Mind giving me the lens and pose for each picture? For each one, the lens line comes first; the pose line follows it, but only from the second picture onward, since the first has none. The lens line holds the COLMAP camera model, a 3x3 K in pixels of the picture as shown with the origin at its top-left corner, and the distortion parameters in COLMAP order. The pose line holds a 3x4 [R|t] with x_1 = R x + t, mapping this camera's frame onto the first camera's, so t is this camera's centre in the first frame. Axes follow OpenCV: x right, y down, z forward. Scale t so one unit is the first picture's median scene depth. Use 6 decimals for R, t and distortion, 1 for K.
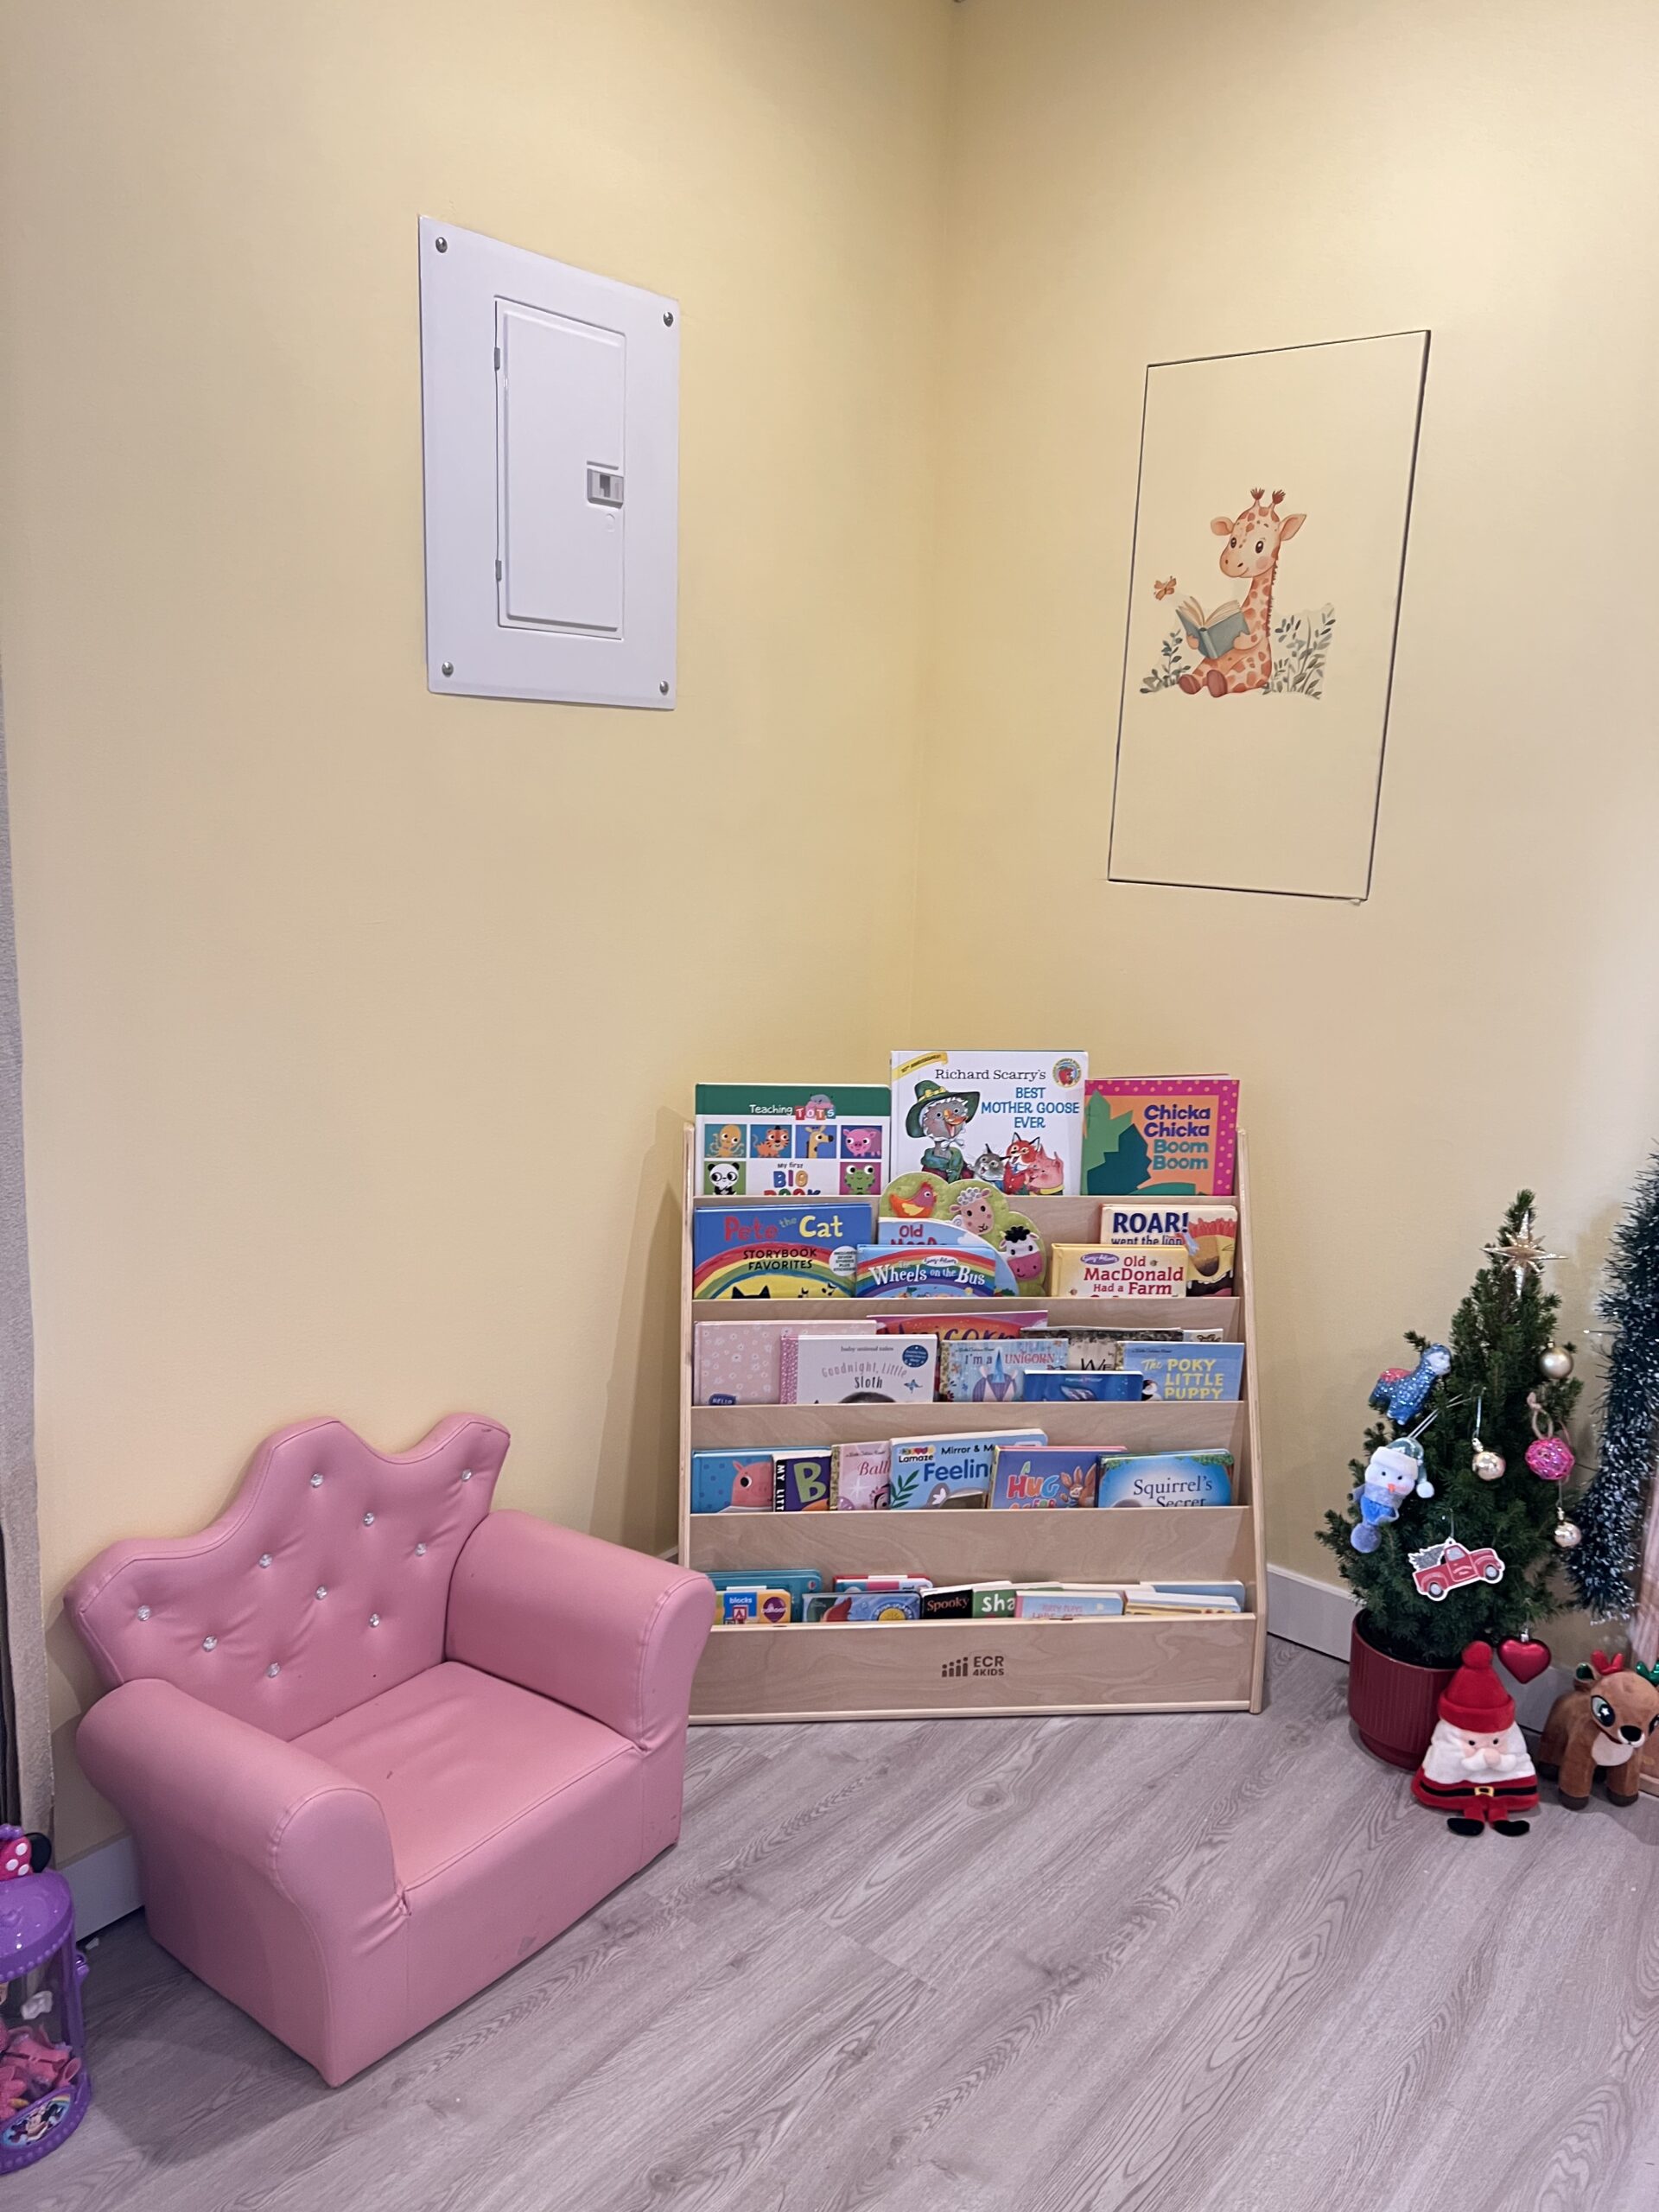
lens RADIAL K [[1655.0, 0, 829.5], [0, 1655.0, 1159.2], [0, 0, 1]] dist [0.198155, -0.244120]
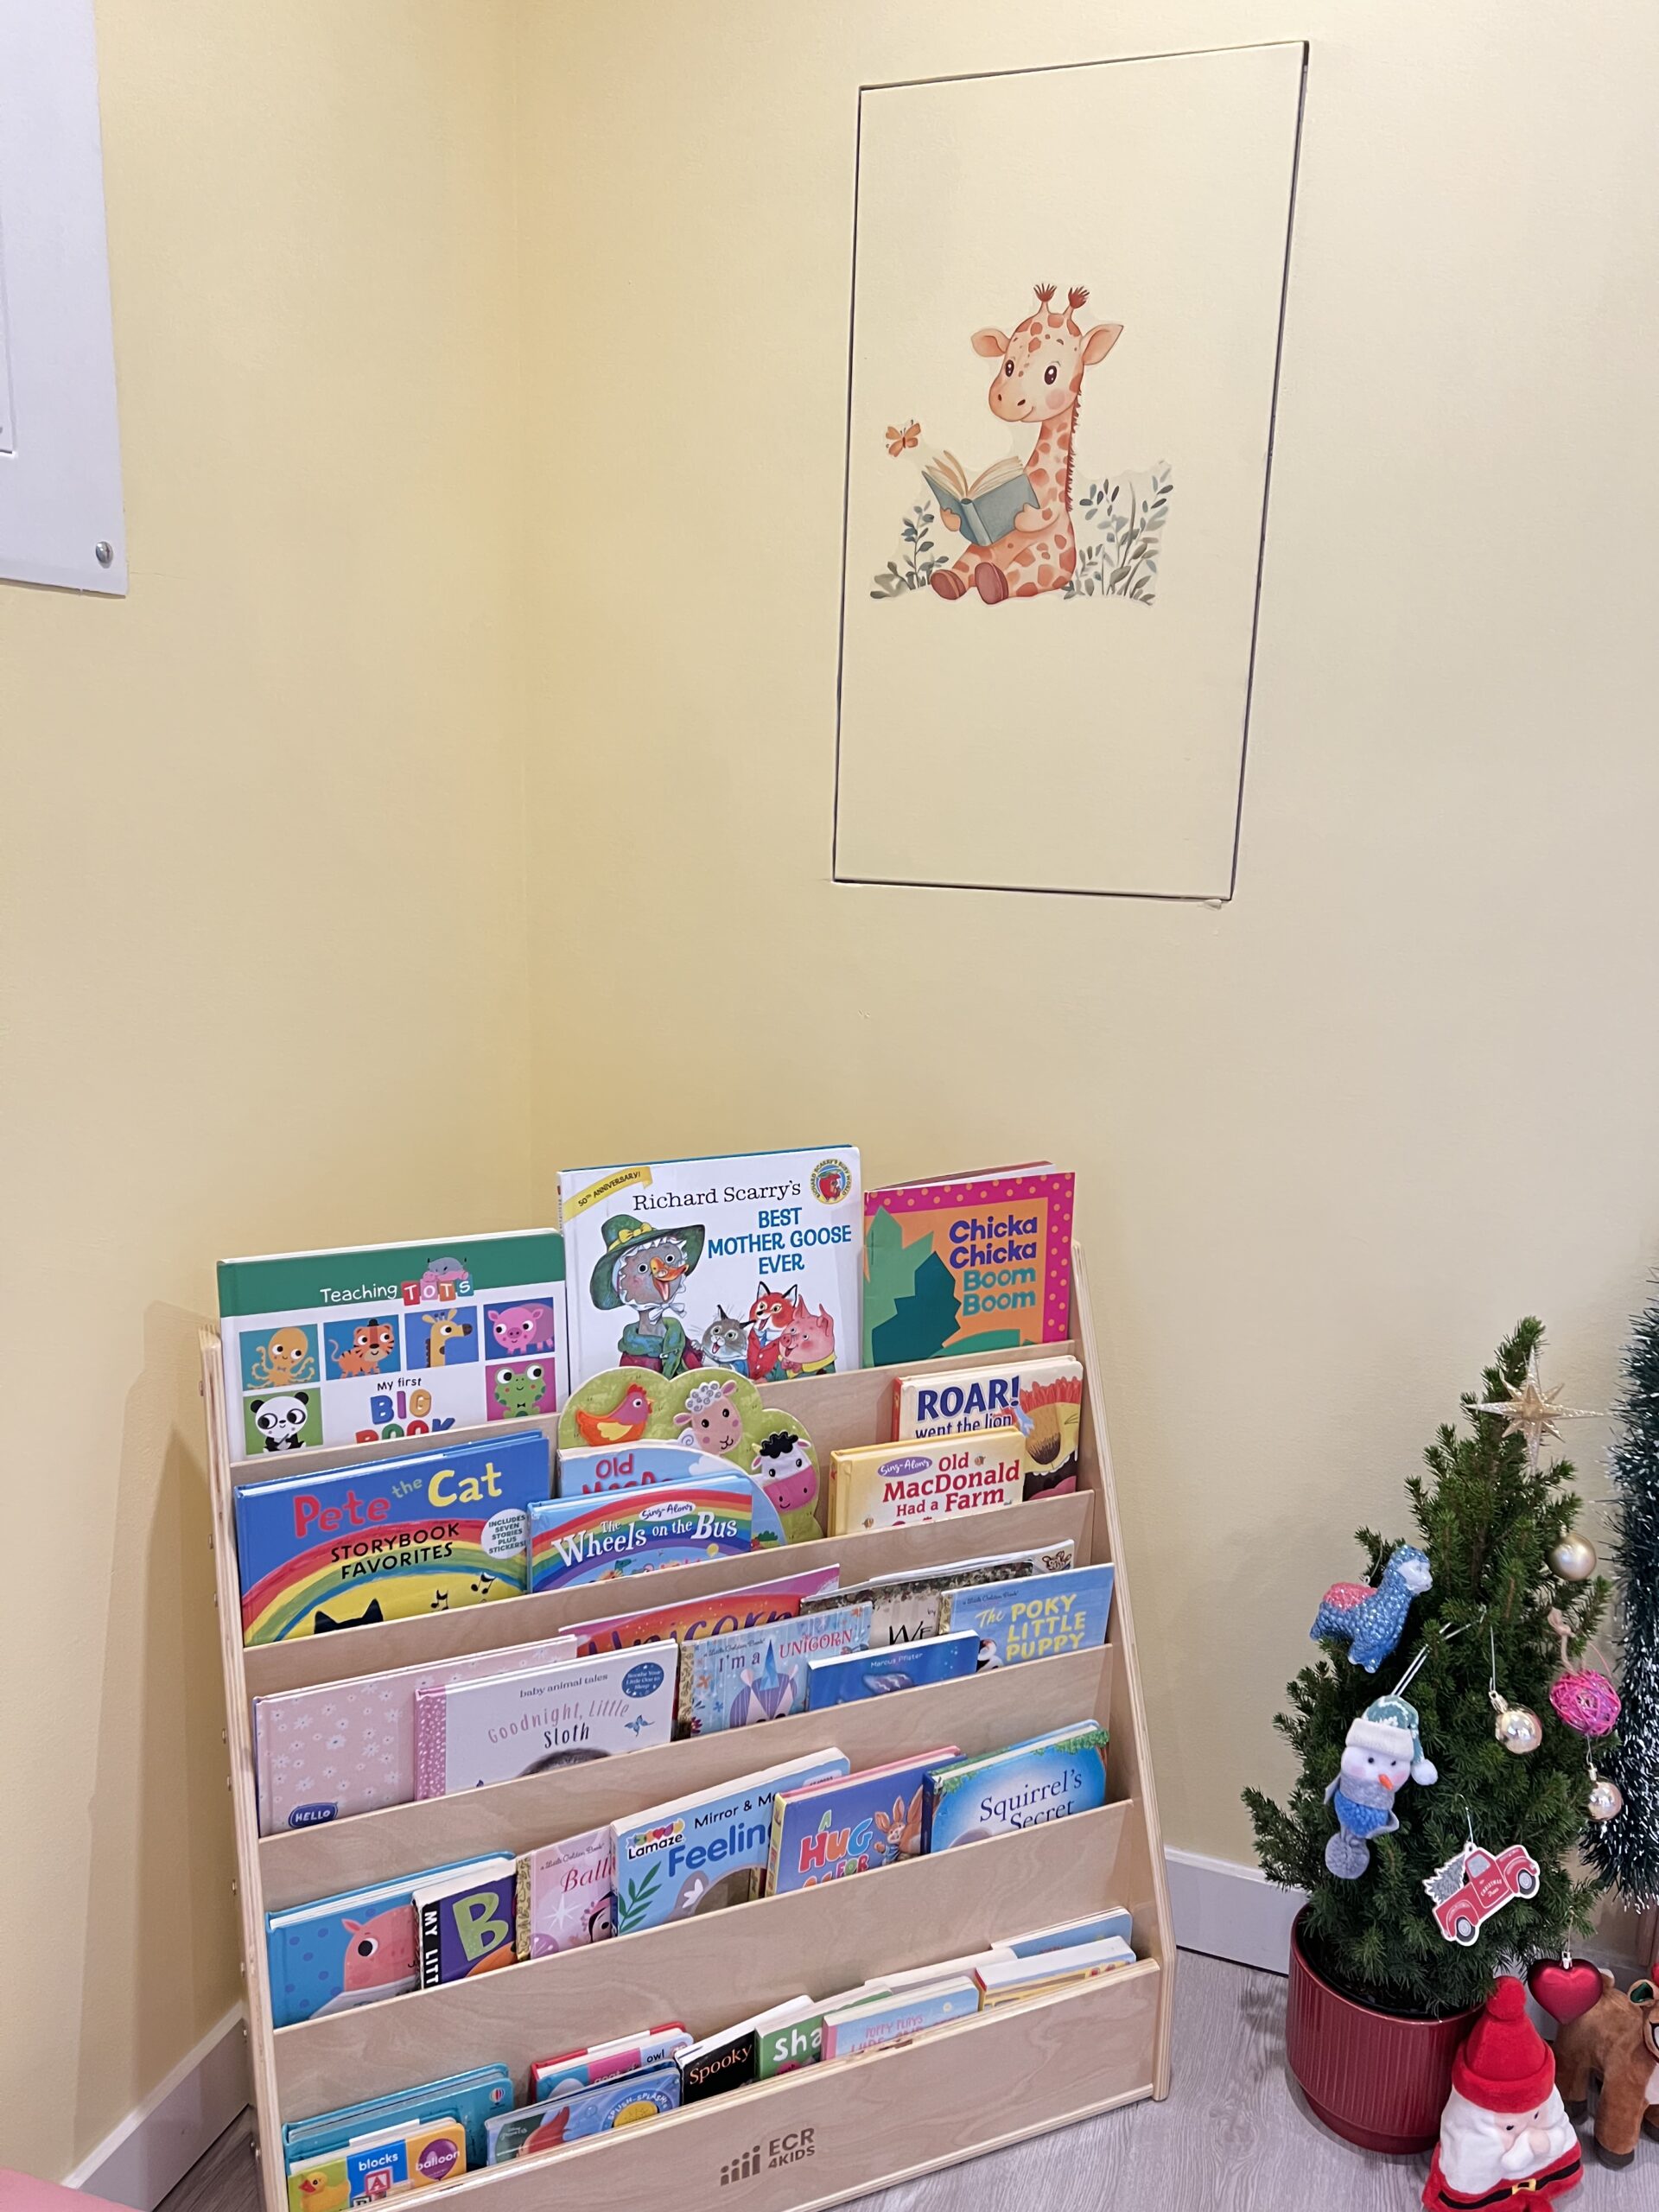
lens RADIAL K [[1710.6, 0, 825.9], [0, 1710.6, 1163.4], [0, 0, 1]] dist [0.085228, -0.128084]
pose [[0.951096, -0.081155, 0.298045, -0.055112], [0.082089, 0.996581, 0.009405, -0.066405], [-0.297789, 0.015521, 0.954506, 0.381155]]
